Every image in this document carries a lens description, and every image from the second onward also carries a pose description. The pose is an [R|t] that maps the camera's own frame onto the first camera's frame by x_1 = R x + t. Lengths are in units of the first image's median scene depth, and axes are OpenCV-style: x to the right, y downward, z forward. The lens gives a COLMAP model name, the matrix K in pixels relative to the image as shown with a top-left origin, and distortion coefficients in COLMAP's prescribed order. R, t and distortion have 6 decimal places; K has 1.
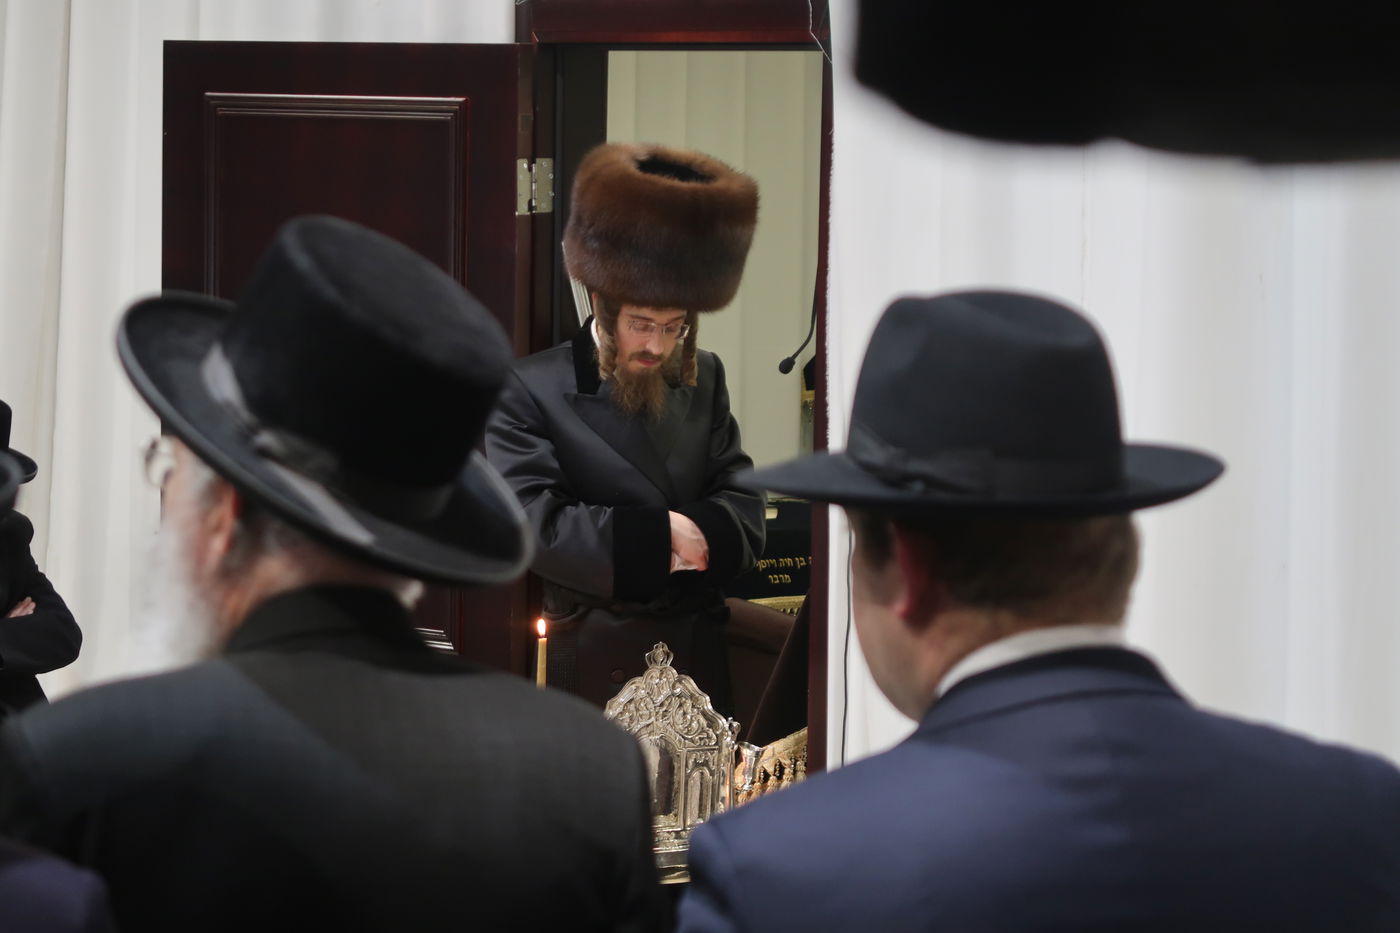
lens RADIAL K [[3109.6, 0, 696.2], [0, 3109.6, 462.6], [0, 0, 1]] dist [-0.178835, 0.000000]
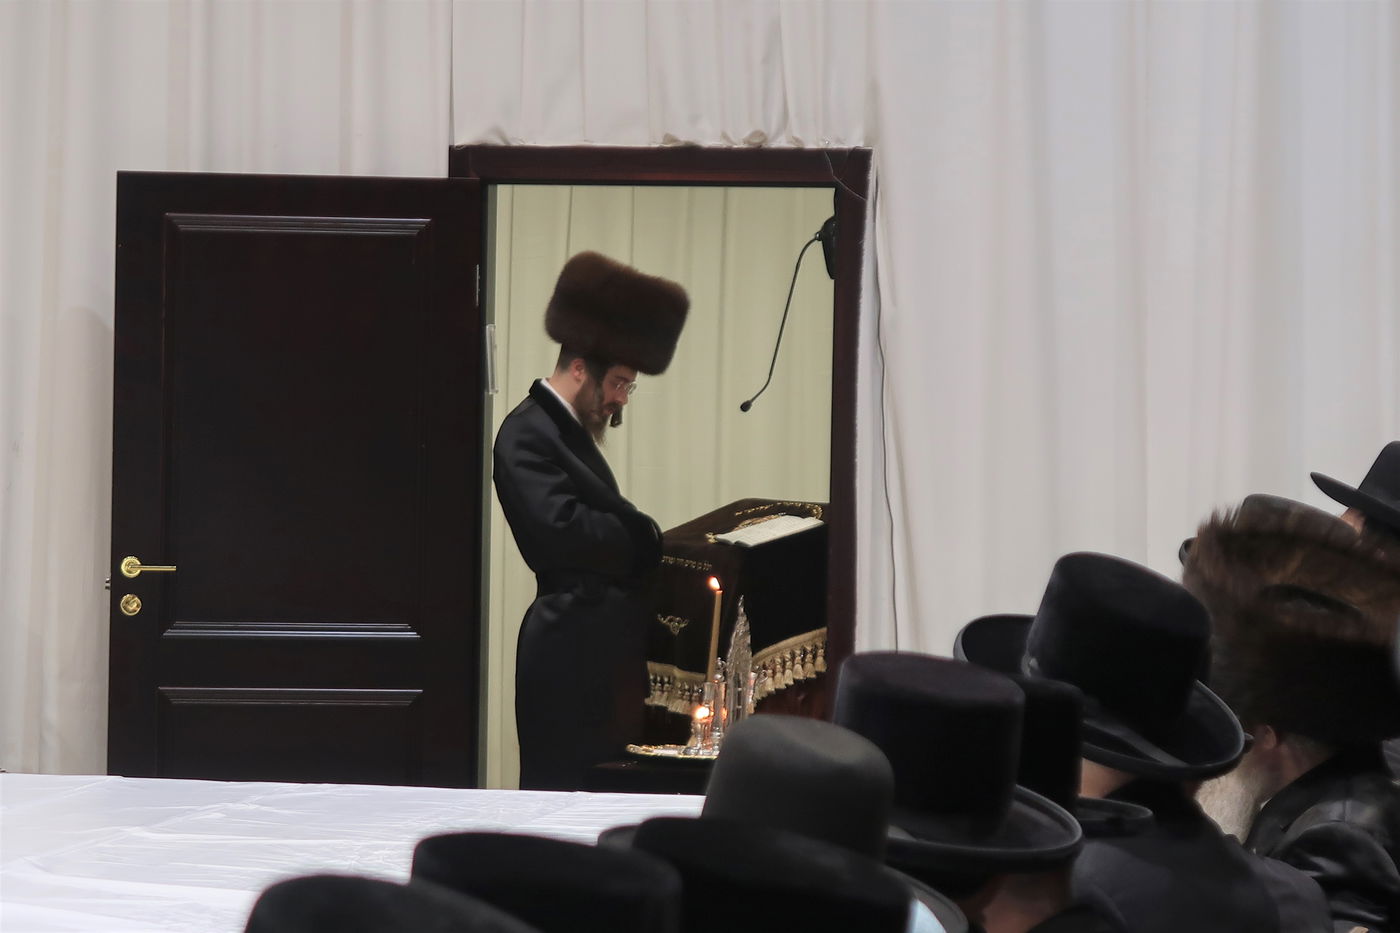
lens RADIAL K [[3109.6, 0, 699.8], [0, 3109.6, 464.3], [0, 0, 1]] dist [-0.178835, 0.000000]
pose [[0.843972, -0.034772, 0.535260, -0.677403], [0.057931, 0.997969, -0.026511, 0.028881], [-0.533250, 0.053383, 0.844272, -0.176842]]
